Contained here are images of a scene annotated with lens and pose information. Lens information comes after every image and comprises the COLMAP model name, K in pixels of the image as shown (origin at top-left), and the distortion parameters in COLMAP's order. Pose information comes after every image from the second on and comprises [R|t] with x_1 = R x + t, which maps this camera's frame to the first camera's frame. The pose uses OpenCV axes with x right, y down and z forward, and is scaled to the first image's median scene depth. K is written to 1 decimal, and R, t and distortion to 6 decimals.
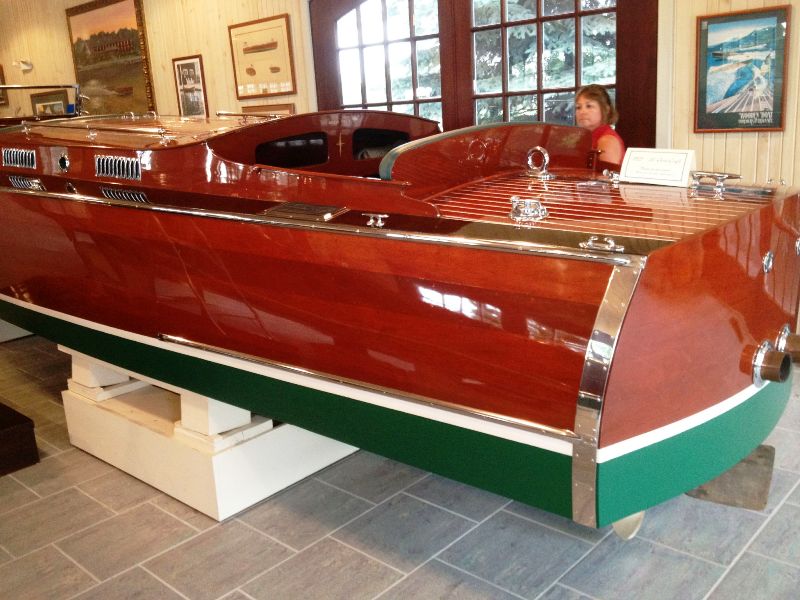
lens RADIAL K [[769.3, 0, 400.0], [0, 769.3, 300.0], [0, 0, 1]] dist [0.097735, -0.240287]
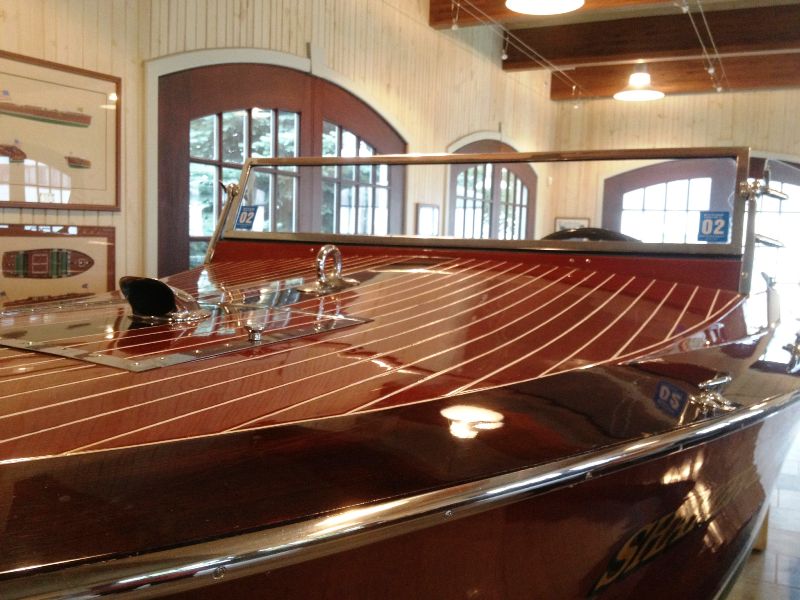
lens RADIAL K [[769.3, 0, 400.0], [0, 769.3, 300.0], [0, 0, 1]] dist [0.097735, -0.240287]
pose [[-0.286162, -0.023784, 0.957886, -0.658273], [0.223997, 0.970331, 0.091010, -0.183737], [-0.931631, 0.240607, -0.272345, 0.861527]]
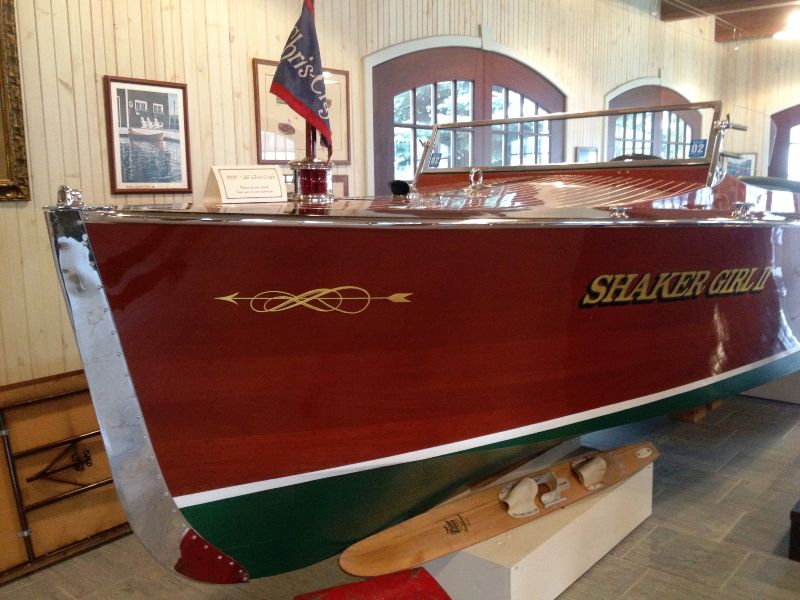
lens RADIAL K [[769.3, 0, 400.0], [0, 769.3, 300.0], [0, 0, 1]] dist [0.097735, -0.240287]
pose [[-0.050114, -0.083096, 0.995281, -0.866875], [0.258506, 0.961494, 0.093291, -0.166322], [-0.964709, 0.261961, -0.026704, 0.887251]]
